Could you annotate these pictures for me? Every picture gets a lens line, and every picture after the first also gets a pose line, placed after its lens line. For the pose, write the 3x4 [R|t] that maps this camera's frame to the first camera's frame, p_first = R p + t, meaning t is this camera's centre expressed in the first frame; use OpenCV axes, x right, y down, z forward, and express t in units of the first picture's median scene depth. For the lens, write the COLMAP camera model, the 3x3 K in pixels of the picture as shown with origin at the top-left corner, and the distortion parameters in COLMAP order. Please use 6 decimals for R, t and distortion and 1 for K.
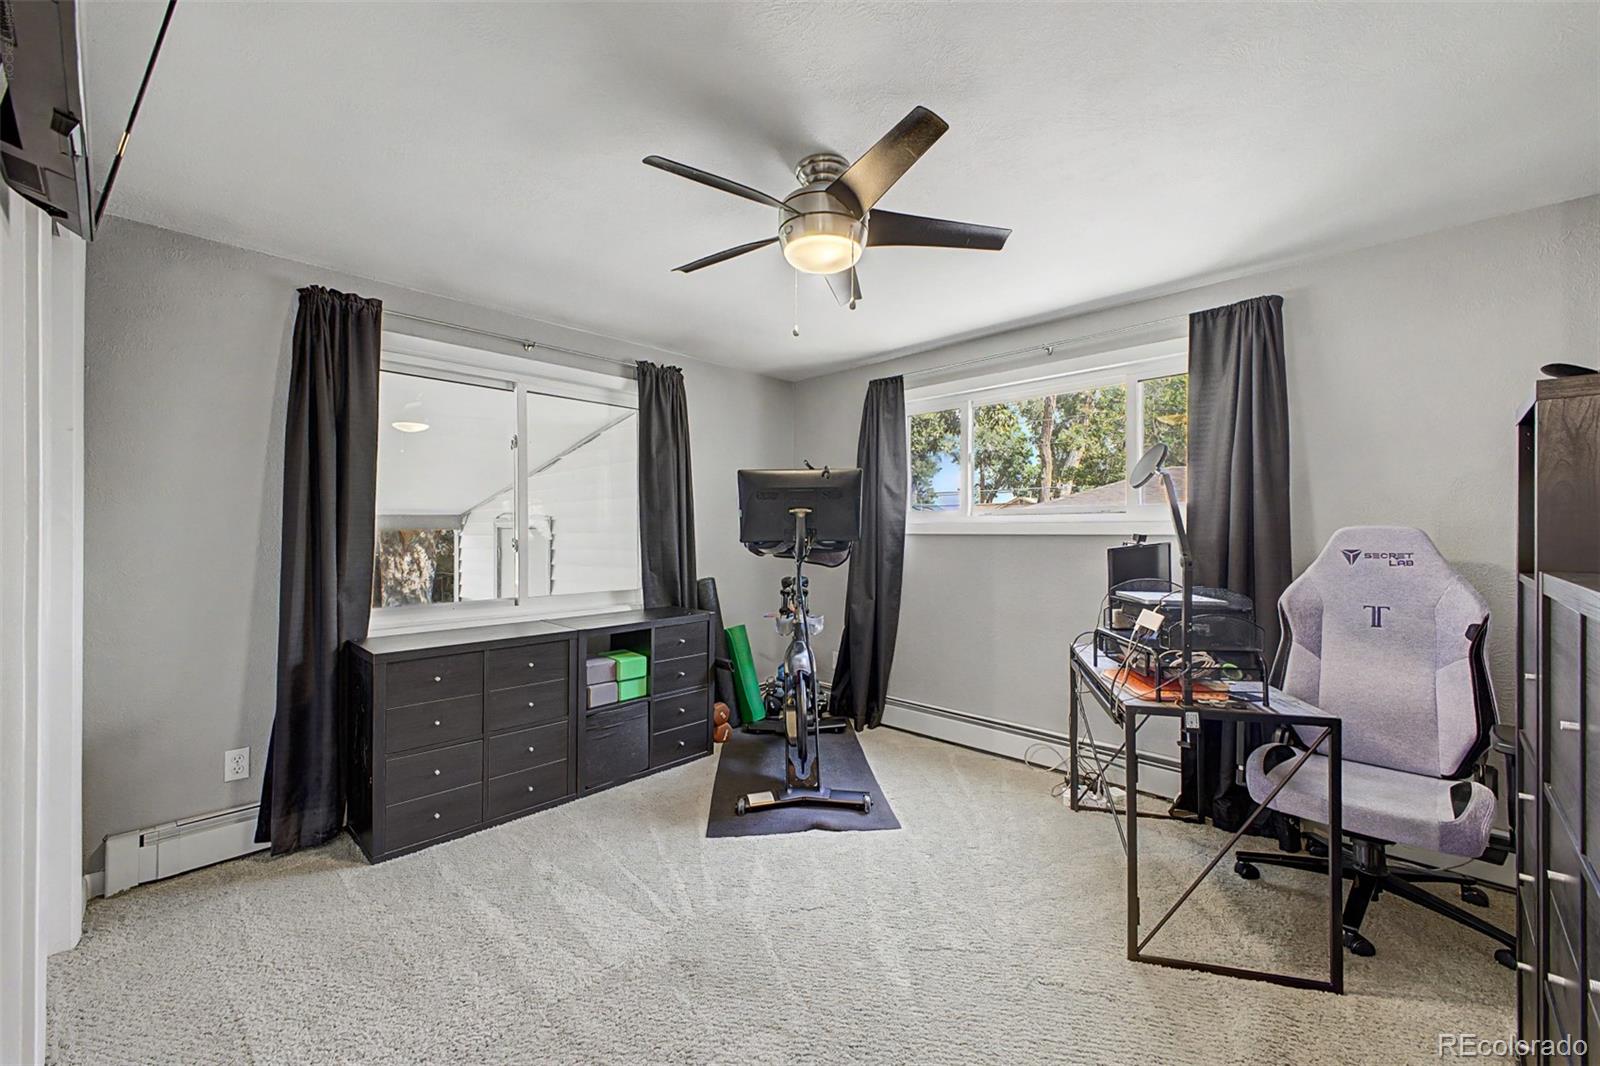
lens RADIAL K [[621.6, 0, 807.2], [0, 621.6, 528.7], [0, 0, 1]] dist [0.020510, -0.007840]
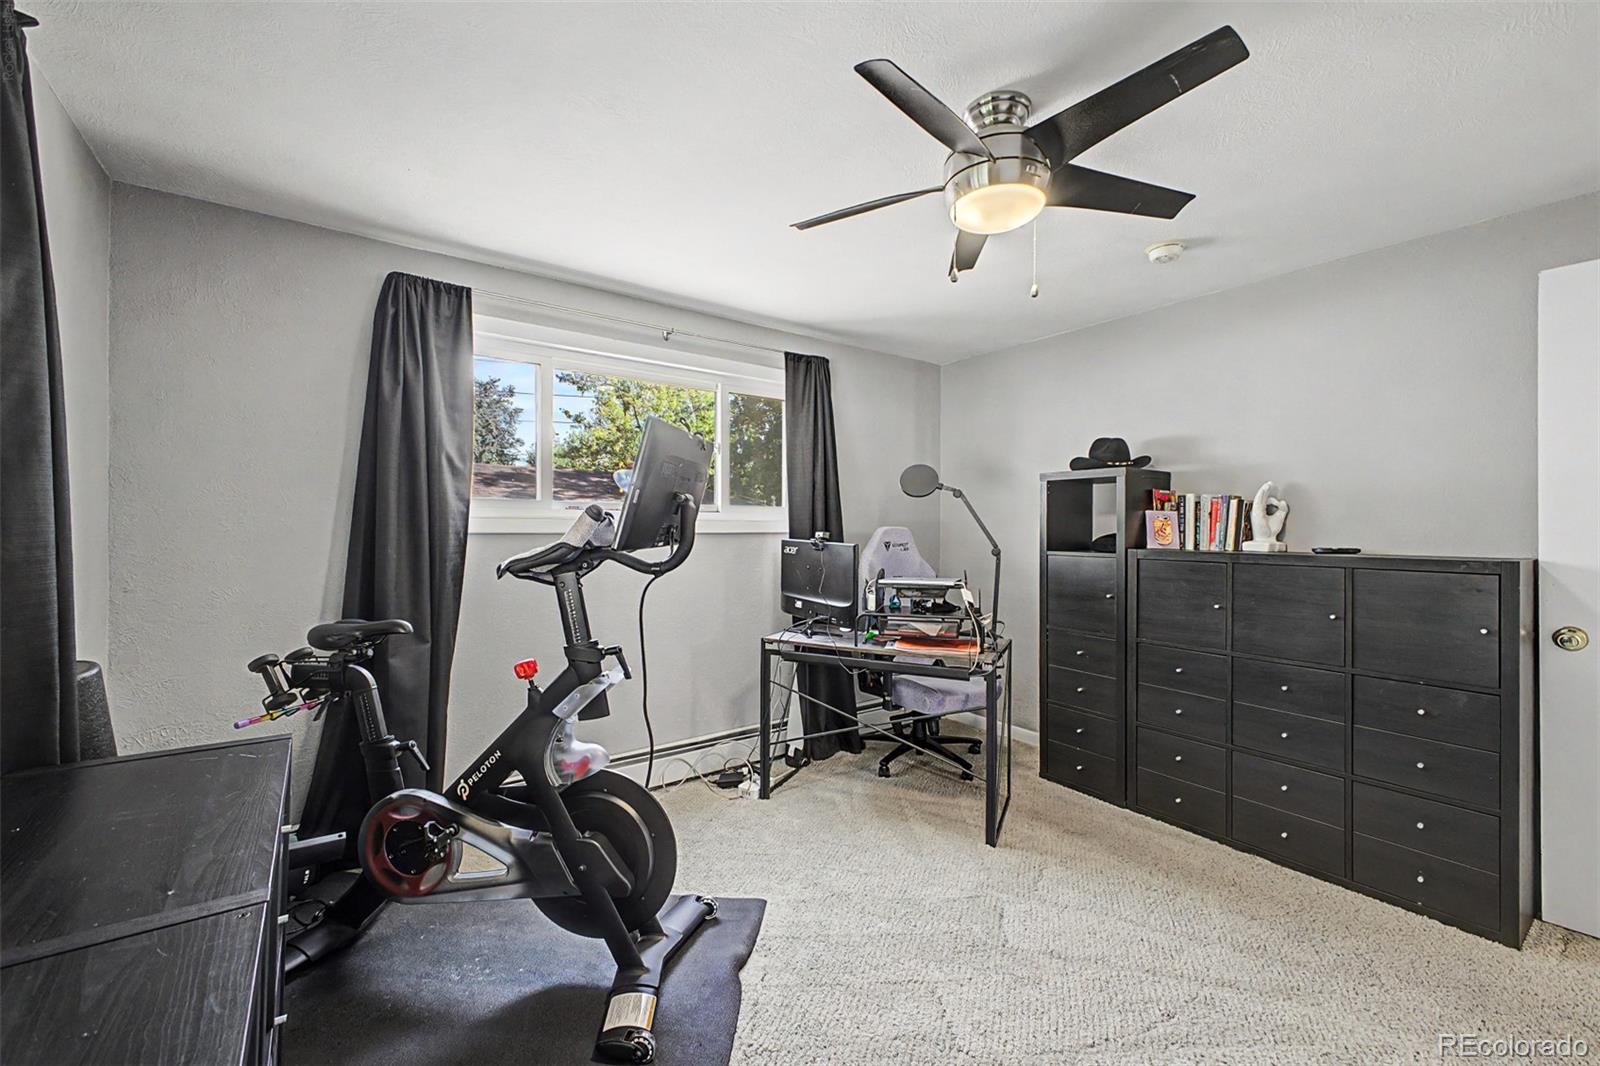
lens RADIAL K [[645.1, 0, 802.5], [0, 645.1, 525.4], [0, 0, 1]] dist [0.025274, -0.000122]
pose [[0.201633, 0.005674, 0.979445, -0.609715], [-0.010943, 0.999934, -0.003540, -0.000764], [-0.979400, -0.010004, 0.201682, 0.713541]]
